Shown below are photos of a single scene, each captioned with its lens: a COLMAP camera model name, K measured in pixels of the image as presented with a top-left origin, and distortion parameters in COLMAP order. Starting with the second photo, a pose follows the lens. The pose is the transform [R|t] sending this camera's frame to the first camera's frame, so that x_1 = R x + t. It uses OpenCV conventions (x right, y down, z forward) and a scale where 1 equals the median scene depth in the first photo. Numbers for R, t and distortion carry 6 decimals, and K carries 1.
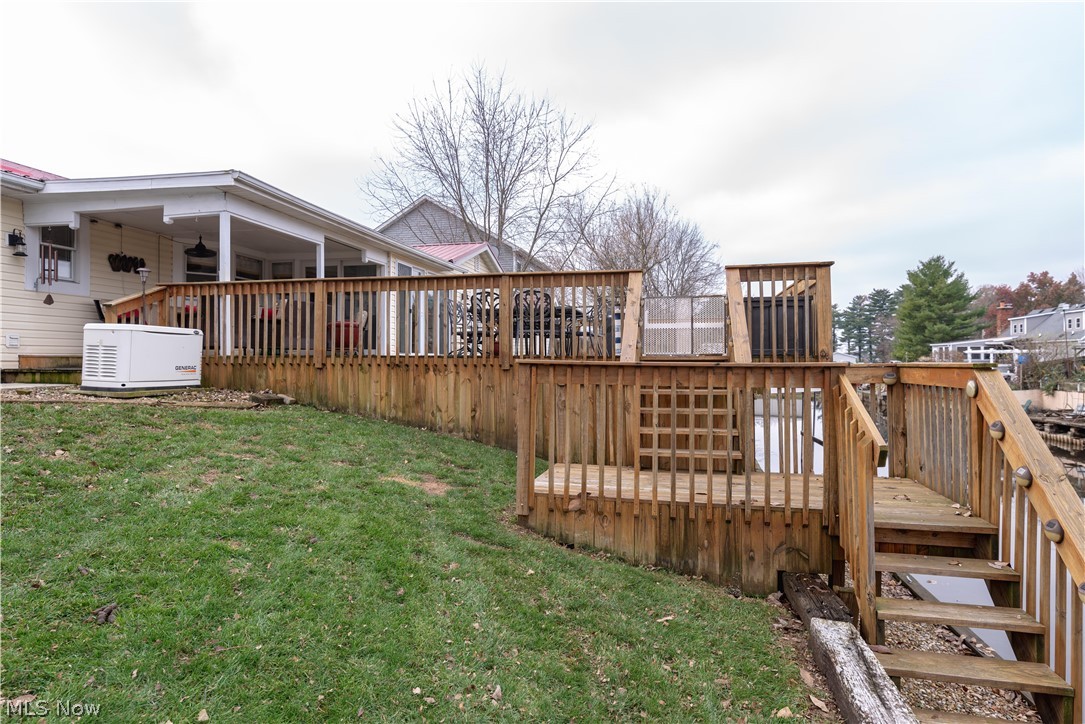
lens RADIAL K [[619.0, 0, 542.2], [0, 619.0, 356.8], [0, 0, 1]] dist [-0.003730, -0.000170]
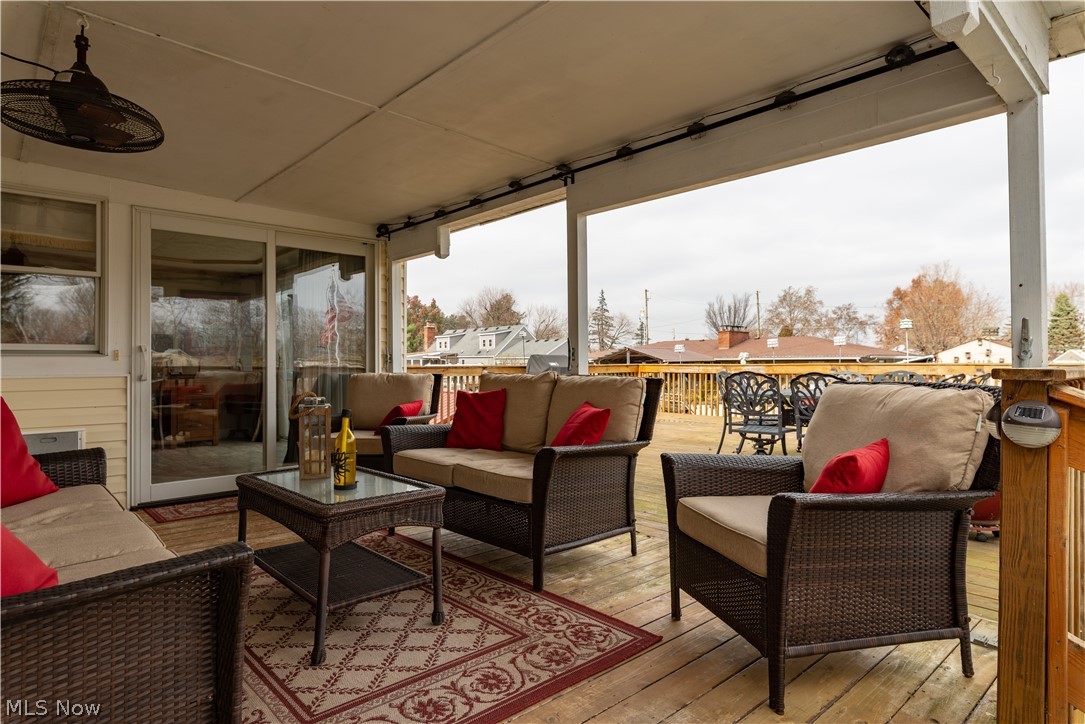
lens RADIAL K [[619.0, 0, 547.4], [0, 619.0, 362.8], [0, 0, 1]] dist [-0.003730, -0.000170]
pose [[0.570774, -0.002469, 0.821103, -0.110407], [-0.001743, 0.999990, 0.004218, -0.015761], [-0.821105, -0.003838, 0.570764, 0.132697]]
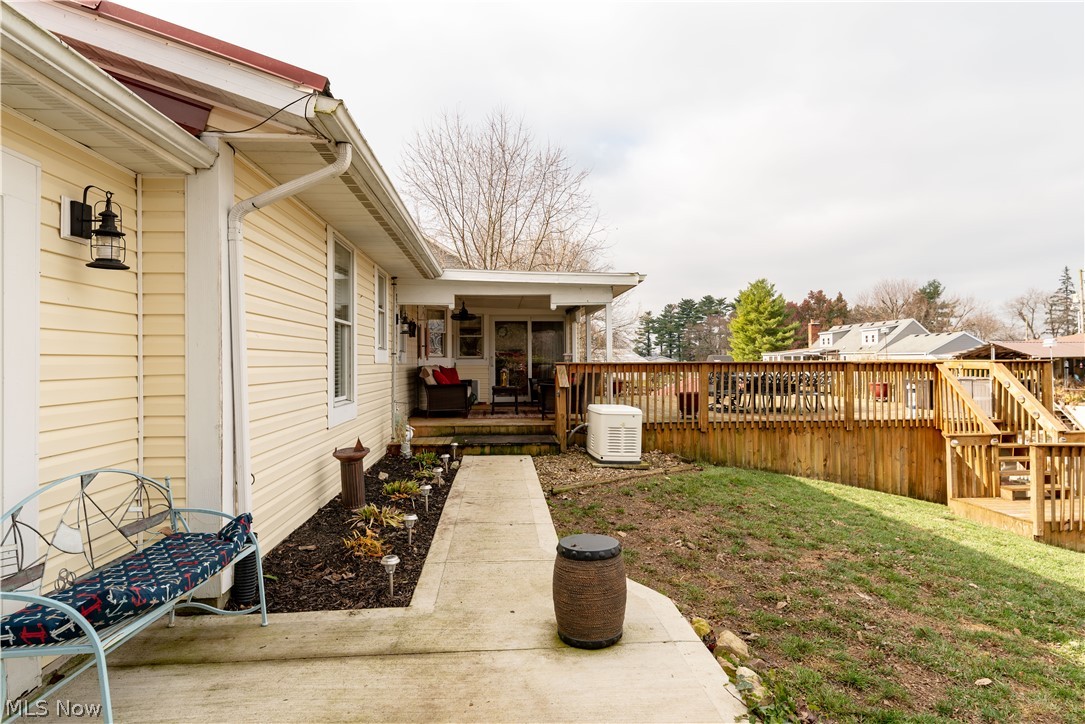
lens RADIAL K [[619.0, 0, 542.9], [0, 619.0, 358.7], [0, 0, 1]] dist [-0.003730, -0.000170]
pose [[0.956064, -0.004945, 0.293118, -0.129213], [0.004252, 0.999986, 0.003001, -0.016957], [-0.293129, -0.001623, 0.956072, -0.015222]]
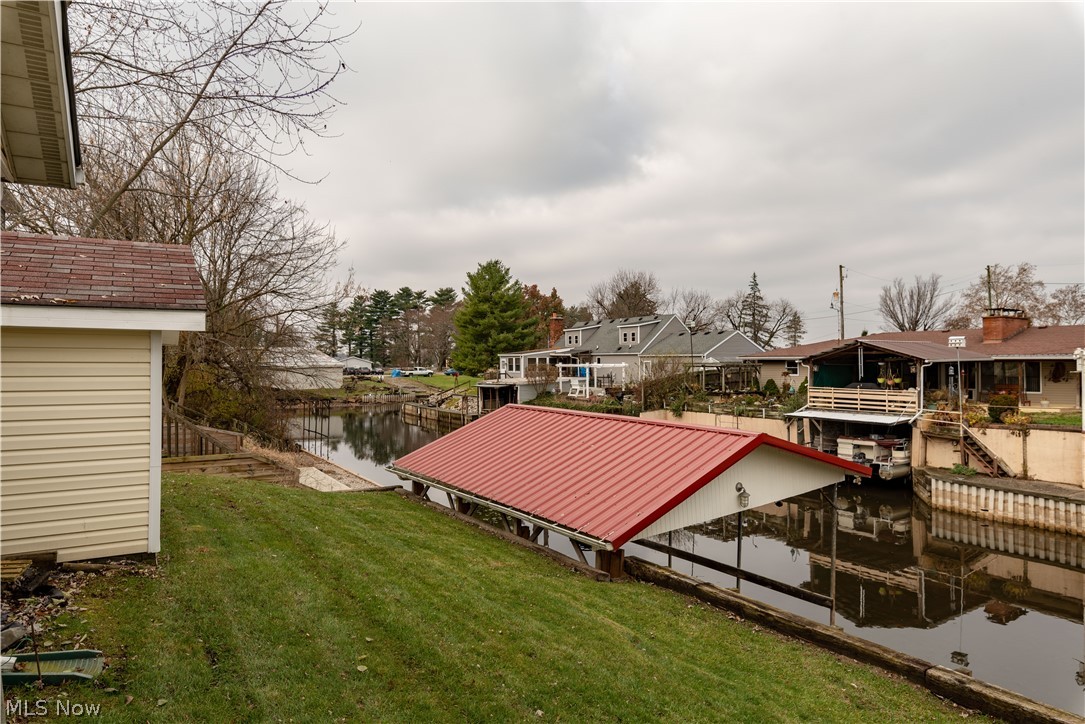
lens RADIAL K [[673.3, 0, 541.8], [0, 673.3, 358.8], [0, 0, 1]] dist [0.000961, -0.000131]
pose [[0.715340, -0.001156, 0.698775, -0.030340], [-0.000884, 0.999996, 0.002559, -0.017421], [-0.698776, -0.002448, 0.715337, 0.247095]]
